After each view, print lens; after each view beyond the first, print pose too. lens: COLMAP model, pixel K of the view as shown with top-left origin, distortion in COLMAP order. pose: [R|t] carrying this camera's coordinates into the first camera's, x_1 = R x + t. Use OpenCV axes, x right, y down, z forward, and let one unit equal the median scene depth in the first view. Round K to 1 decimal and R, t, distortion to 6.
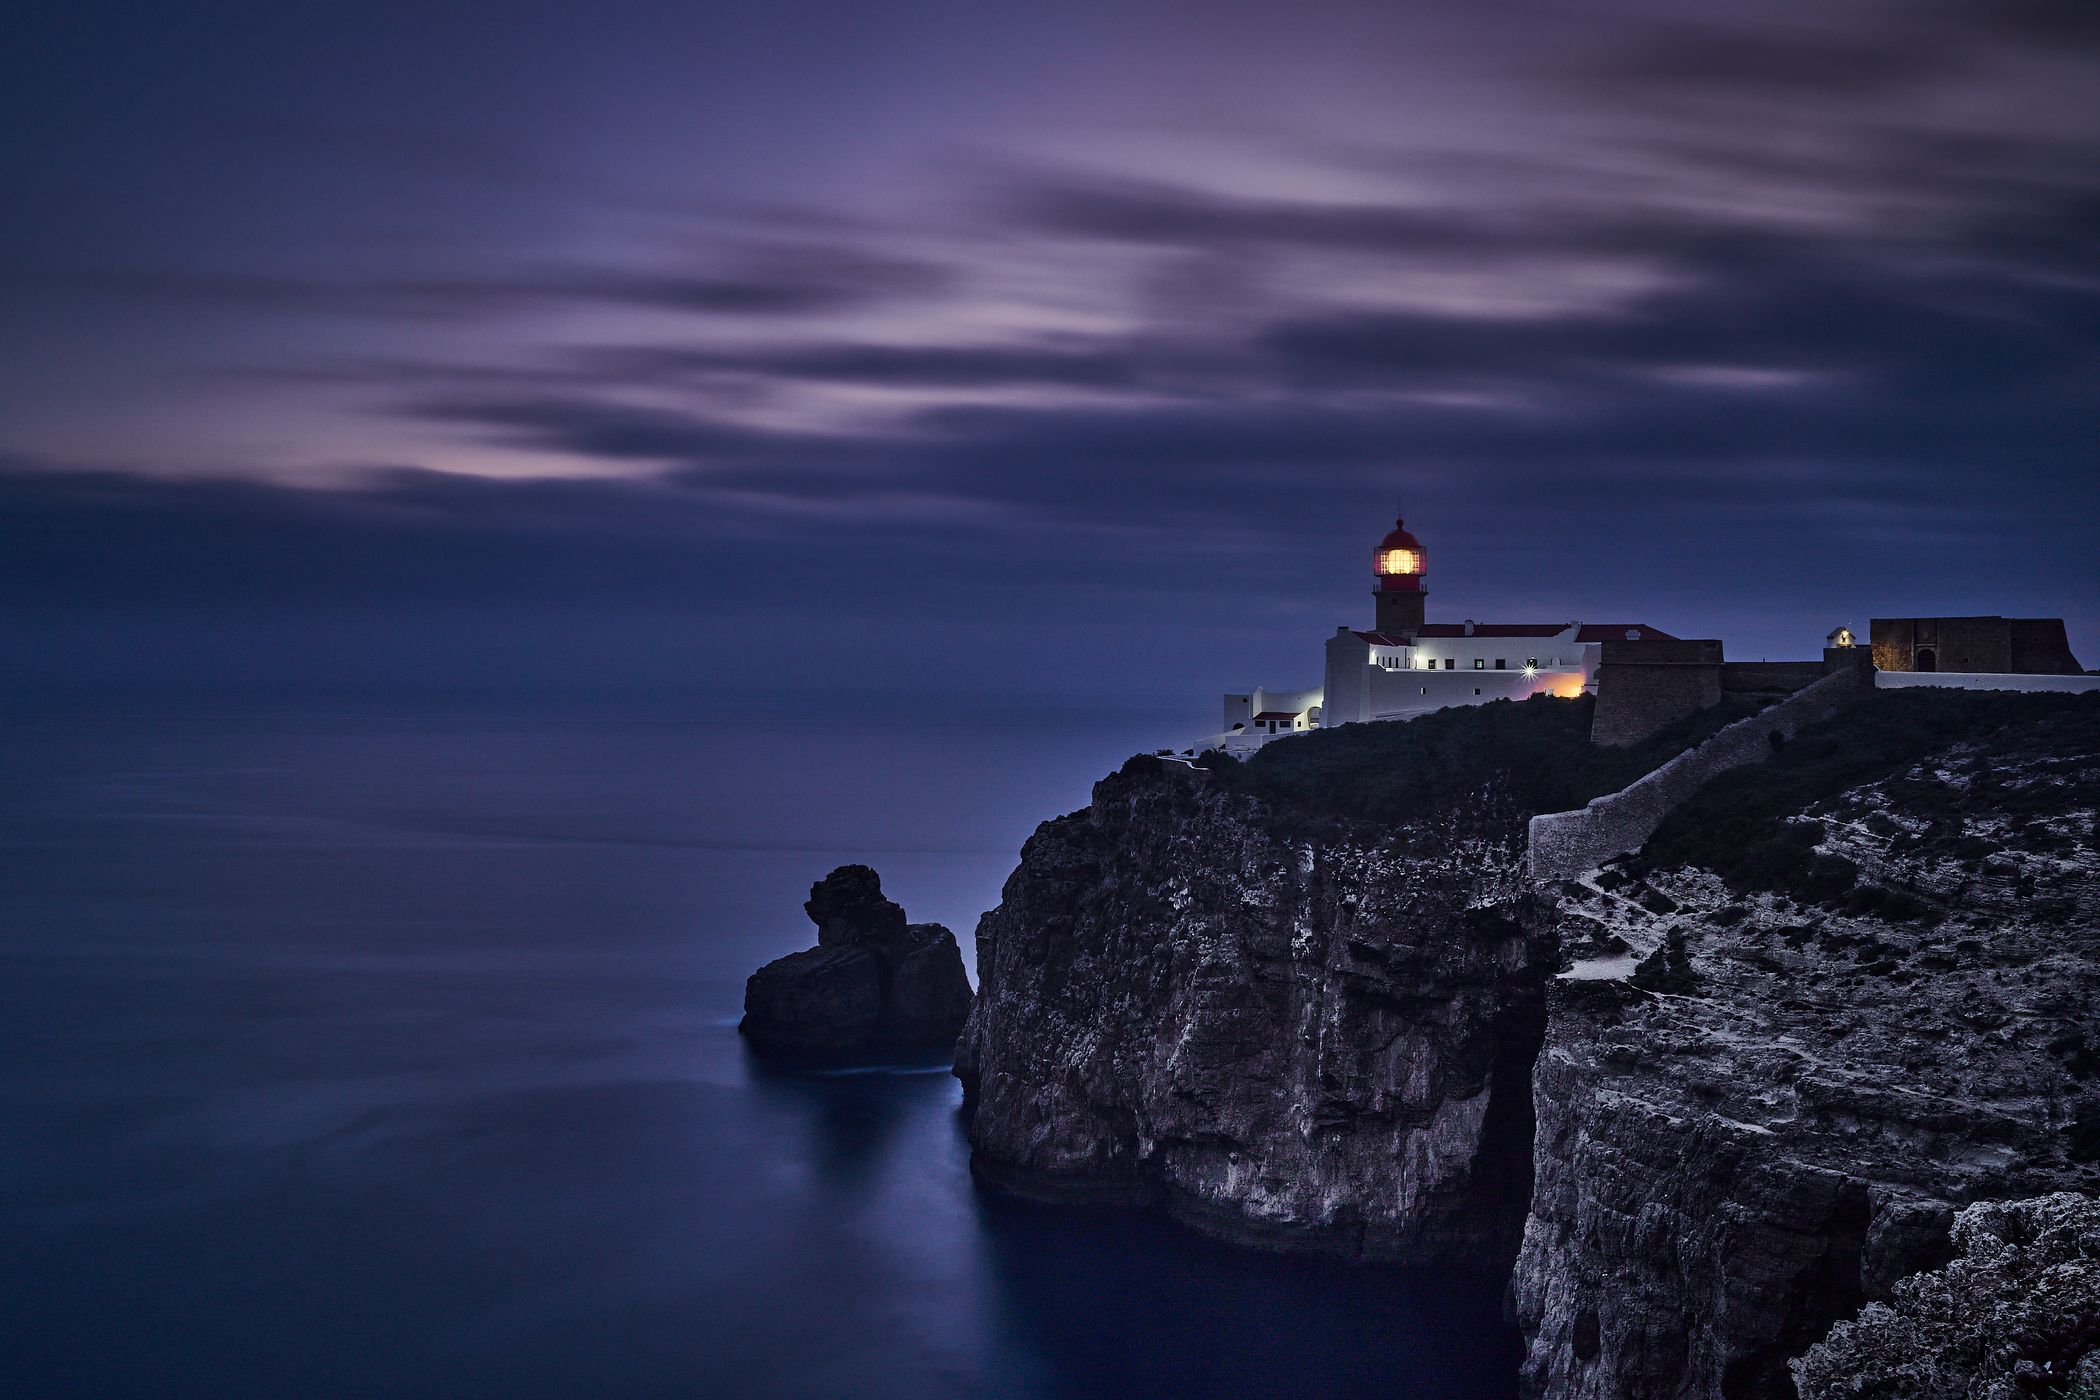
lens RADIAL K [[1671.1, 0, 907.1], [0, 1671.1, 601.8], [0, 0, 1]] dist [0.001269, 0.003986]
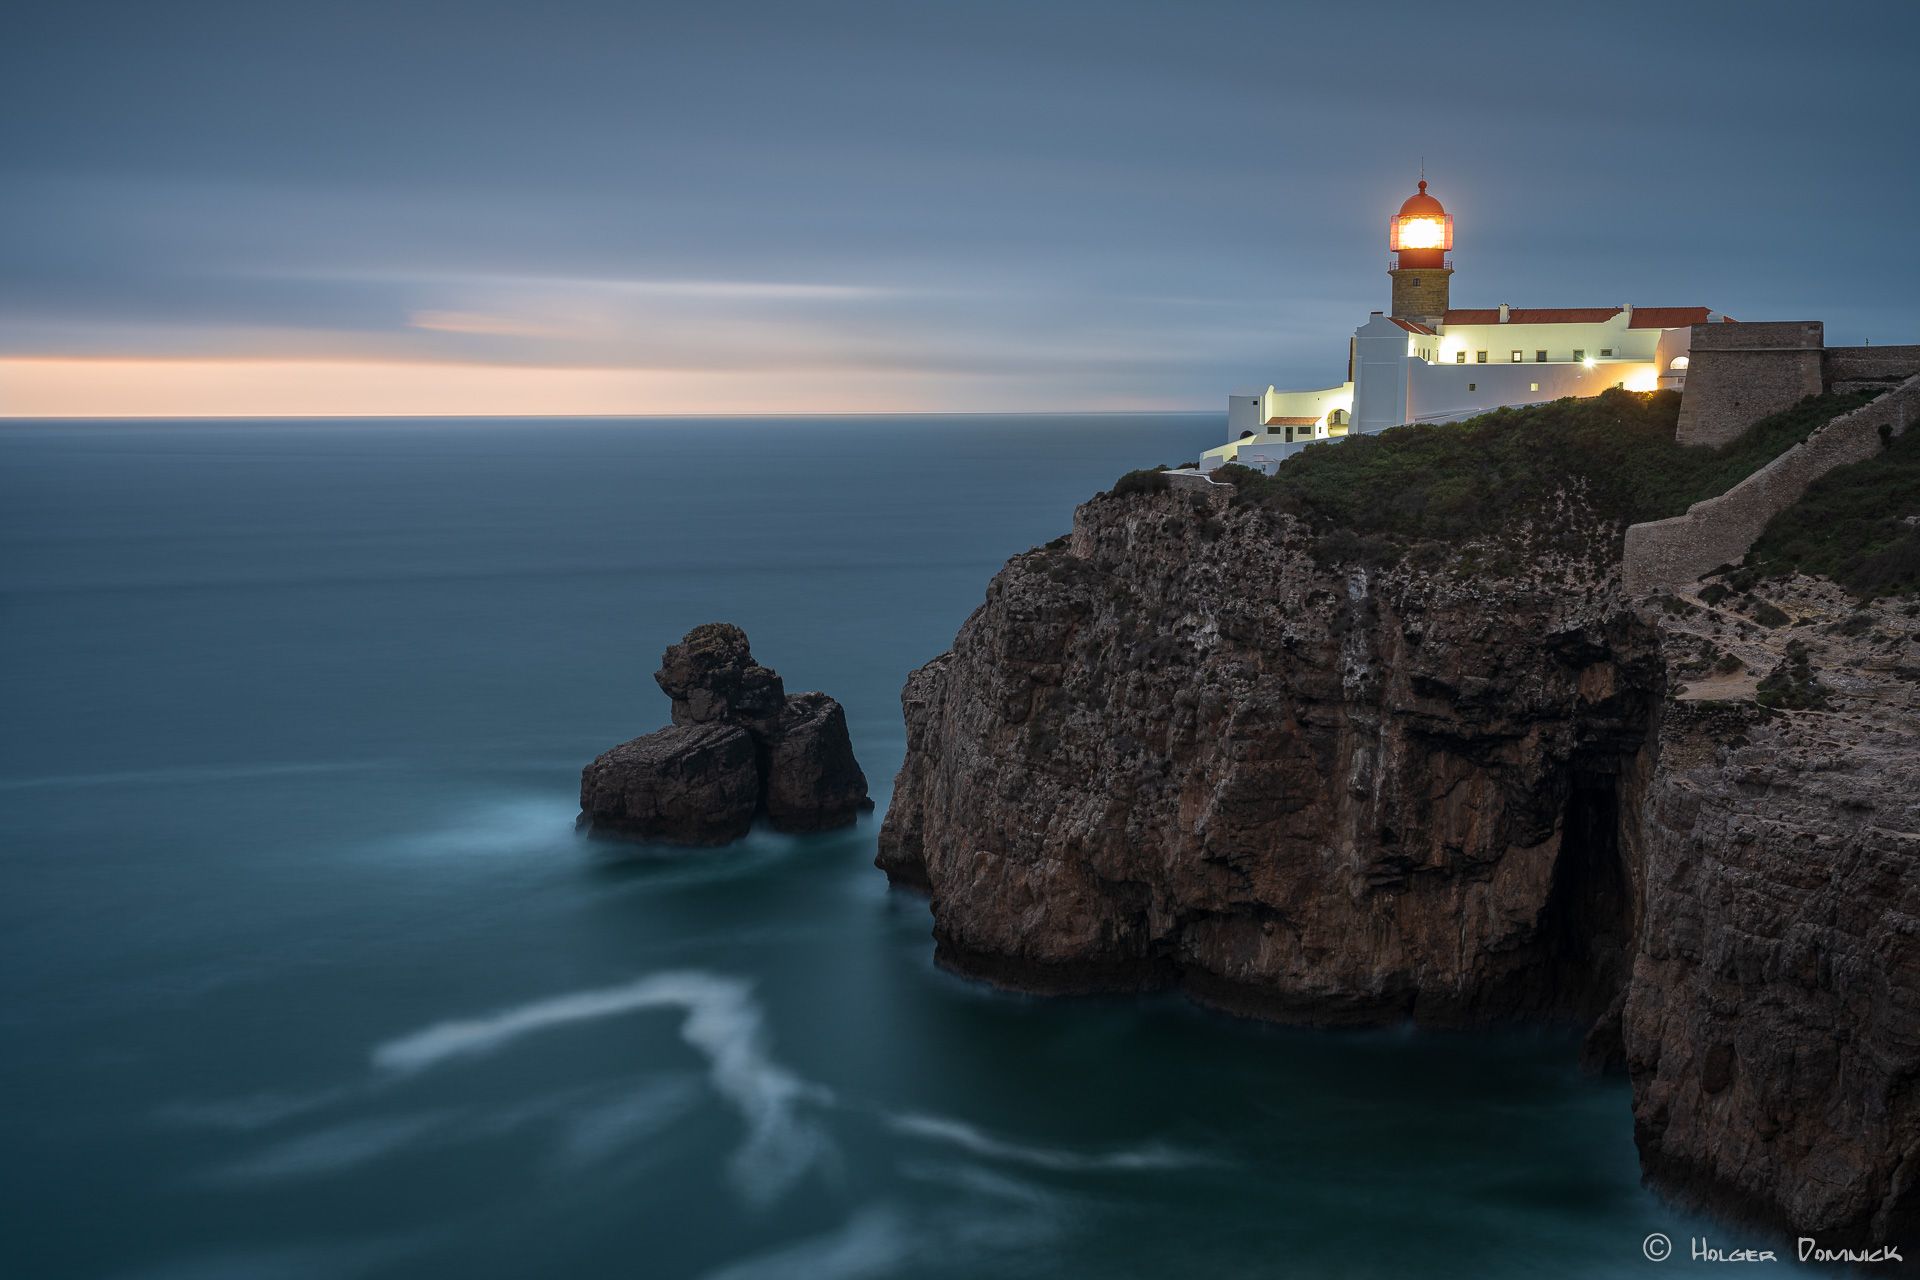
lens RADIAL K [[2203.1, 0, 961.8], [0, 2203.1, 629.5], [0, 0, 1]] dist [-0.006275, 0.023293]
pose [[0.984577, -0.031847, 0.172030, -0.163633], [0.005779, 0.988677, 0.149950, 0.006961], [-0.174858, -0.146643, 0.973612, -0.067873]]
